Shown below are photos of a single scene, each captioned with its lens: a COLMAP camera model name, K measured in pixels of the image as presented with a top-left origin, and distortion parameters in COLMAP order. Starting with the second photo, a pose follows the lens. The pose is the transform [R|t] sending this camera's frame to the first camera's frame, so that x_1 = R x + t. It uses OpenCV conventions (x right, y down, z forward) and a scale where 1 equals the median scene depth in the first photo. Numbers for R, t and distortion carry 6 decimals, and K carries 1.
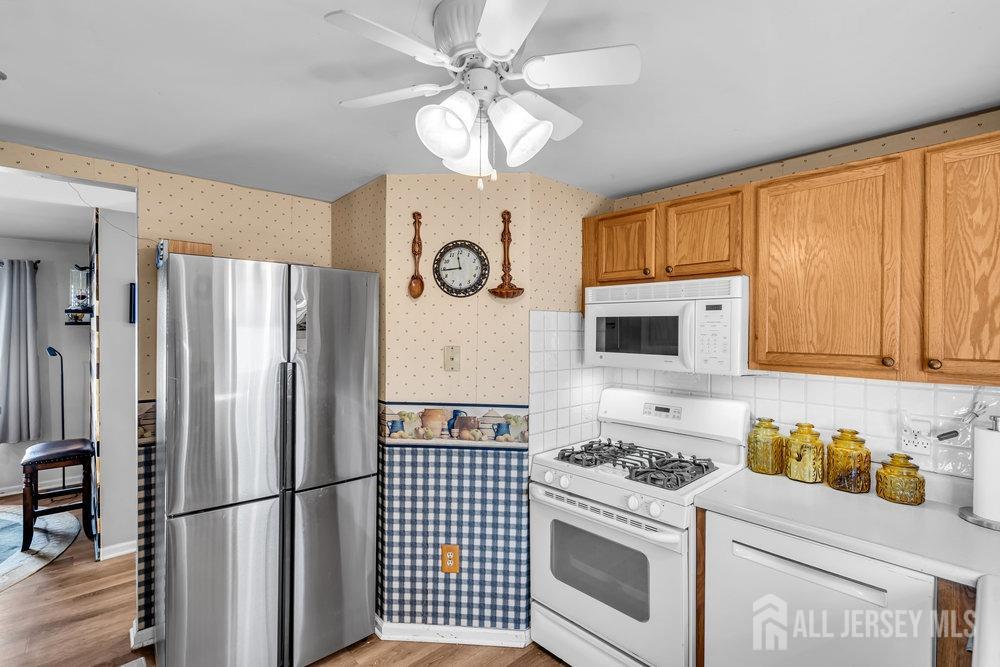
lens RADIAL K [[468.5, 0, 500.0], [0, 468.5, 333.5], [0, 0, 1]] dist [-0.000540, -0.000242]
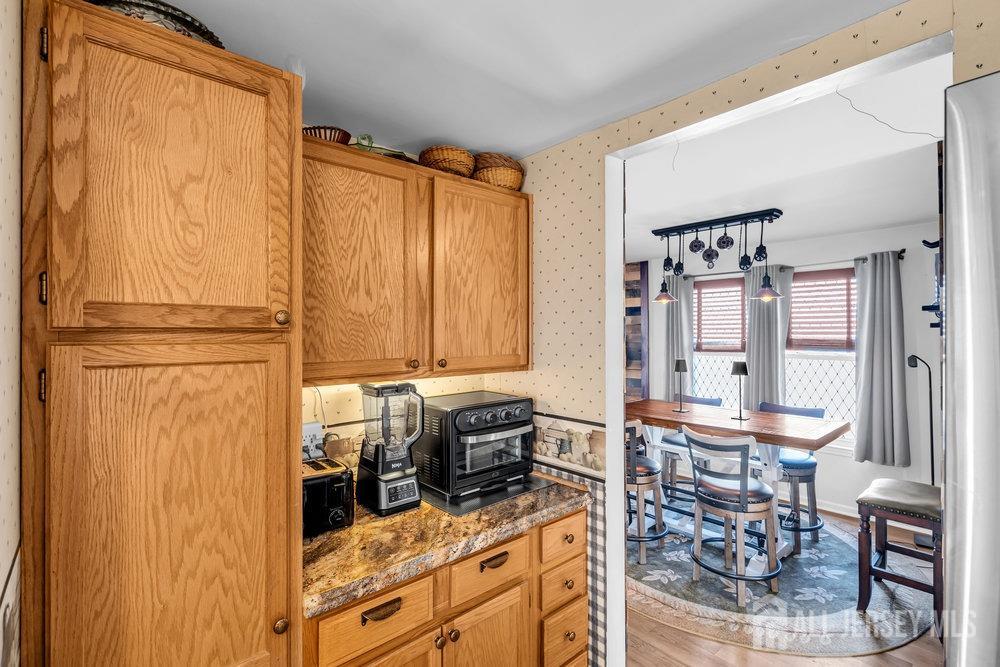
lens RADIAL K [[461.0, 0, 500.0], [0, 461.0, 333.5], [0, 0, 1]] dist [0.000097, -0.000029]
pose [[-0.018189, -0.005252, -0.999821, -0.289923], [-0.001593, 0.999985, -0.005224, -0.004787], [0.999833, 0.001498, -0.018198, 0.538324]]
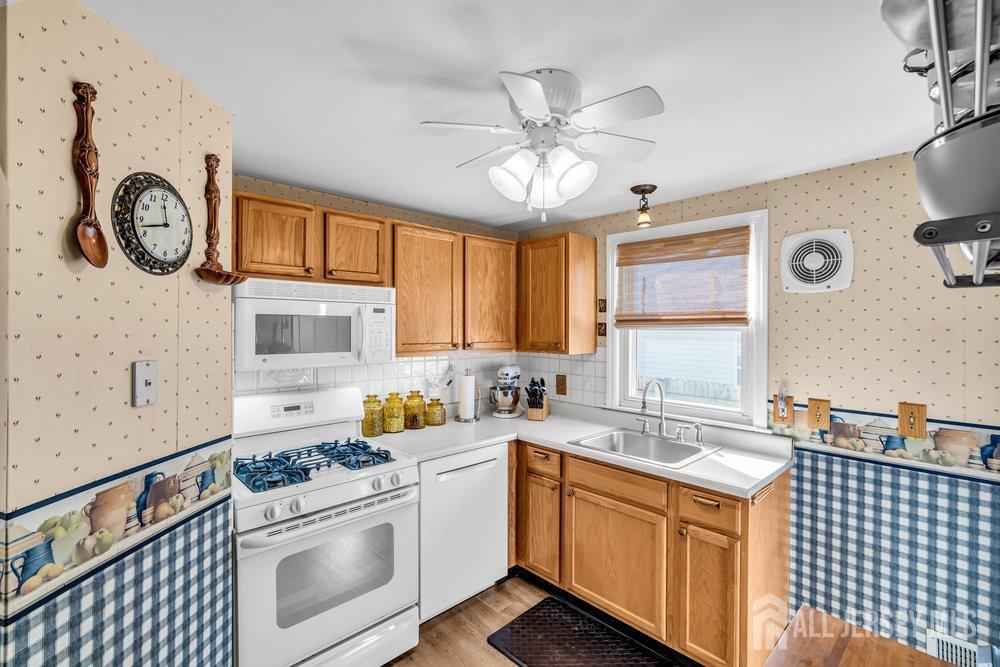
lens RADIAL K [[448.4, 0, 500.0], [0, 448.4, 333.5], [0, 0, 1]] dist [-0.000113, -0.000052]
pose [[-0.002886, -0.019620, 0.999803, -0.634727], [0.008359, 0.999772, 0.019644, -0.013010], [-0.999961, 0.008414, -0.002722, 0.584155]]
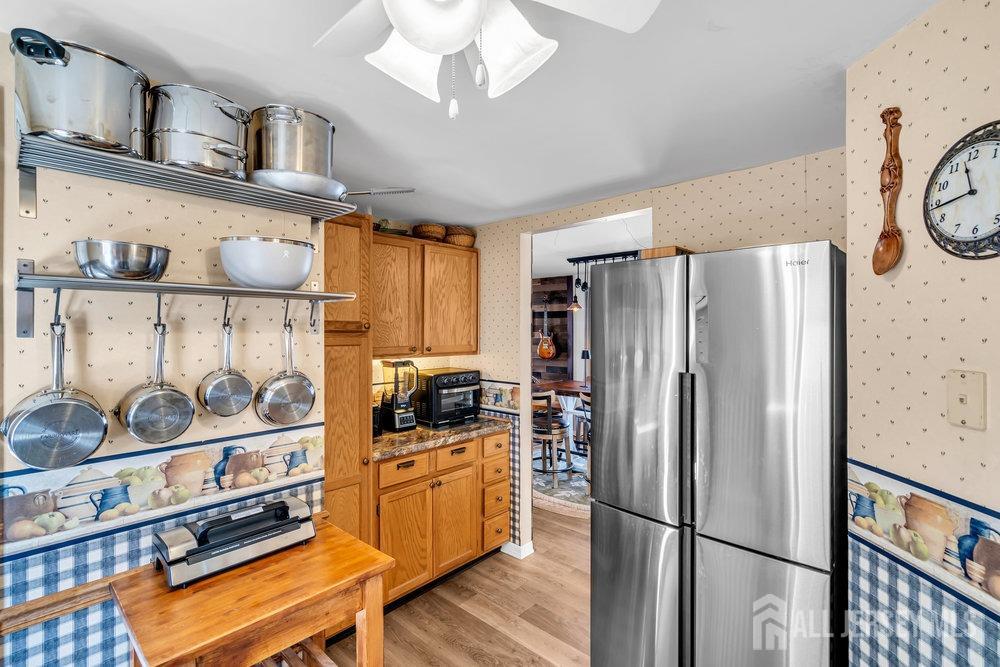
lens RADIAL K [[468.5, 0, 500.0], [0, 468.5, 333.5], [0, 0, 1]] dist [-0.000540, -0.000242]
pose [[0.080796, 0.001750, -0.996729, 0.304866], [-0.004812, 0.999987, 0.001365, -0.008084], [0.996719, 0.004686, 0.080803, 0.527727]]
